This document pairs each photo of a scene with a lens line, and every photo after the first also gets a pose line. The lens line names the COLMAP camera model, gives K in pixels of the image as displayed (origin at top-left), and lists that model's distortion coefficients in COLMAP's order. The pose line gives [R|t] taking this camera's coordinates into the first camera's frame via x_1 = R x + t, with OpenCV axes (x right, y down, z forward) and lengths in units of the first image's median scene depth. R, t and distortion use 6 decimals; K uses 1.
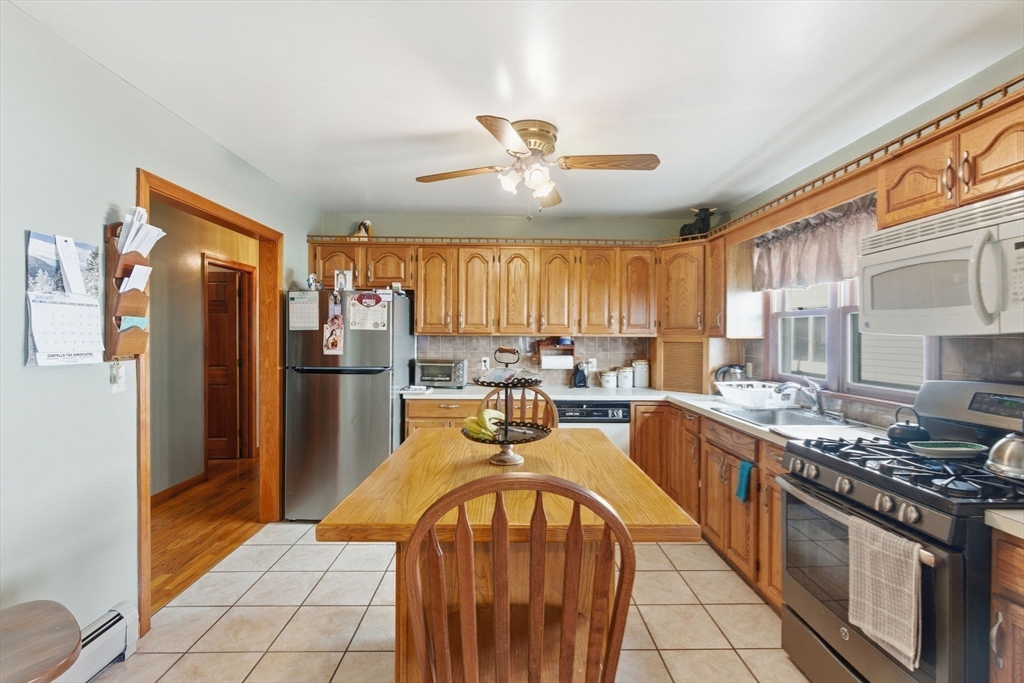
lens RADIAL K [[472.9, 0, 511.4], [0, 472.9, 335.7], [0, 0, 1]] dist [0.002297, 0.000295]
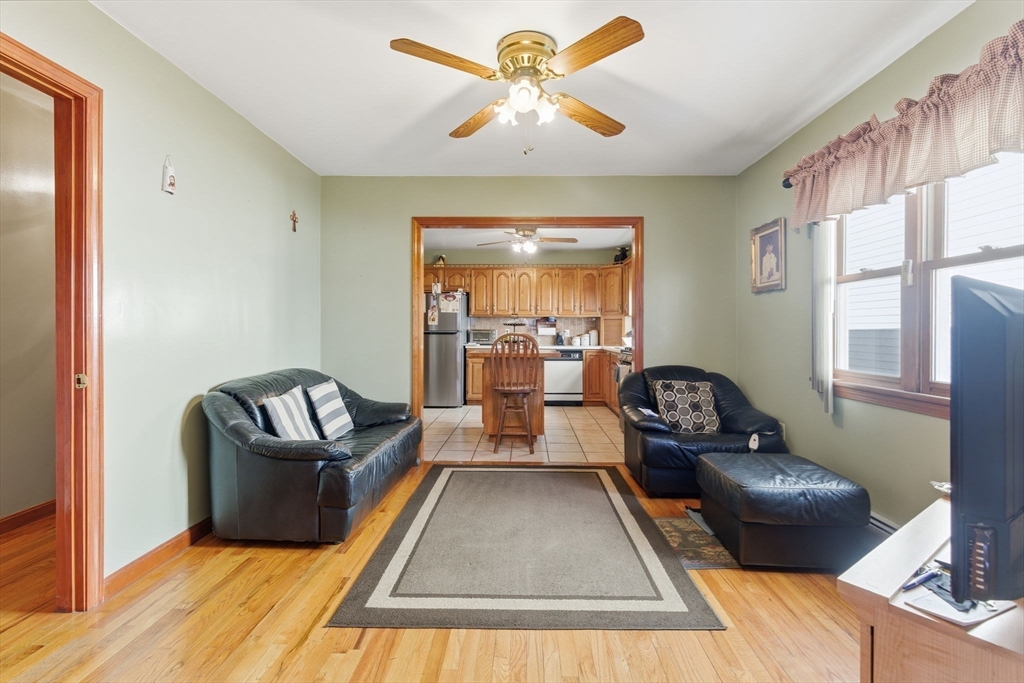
lens RADIAL K [[472.9, 0, 511.4], [0, 472.9, 335.7], [0, 0, 1]] dist [0.002297, 0.000295]
pose [[0.998761, -0.003902, -0.049604, 0.053459], [0.004308, 0.999958, 0.008077, 0.061276], [0.049571, -0.008281, 0.998736, -0.863463]]
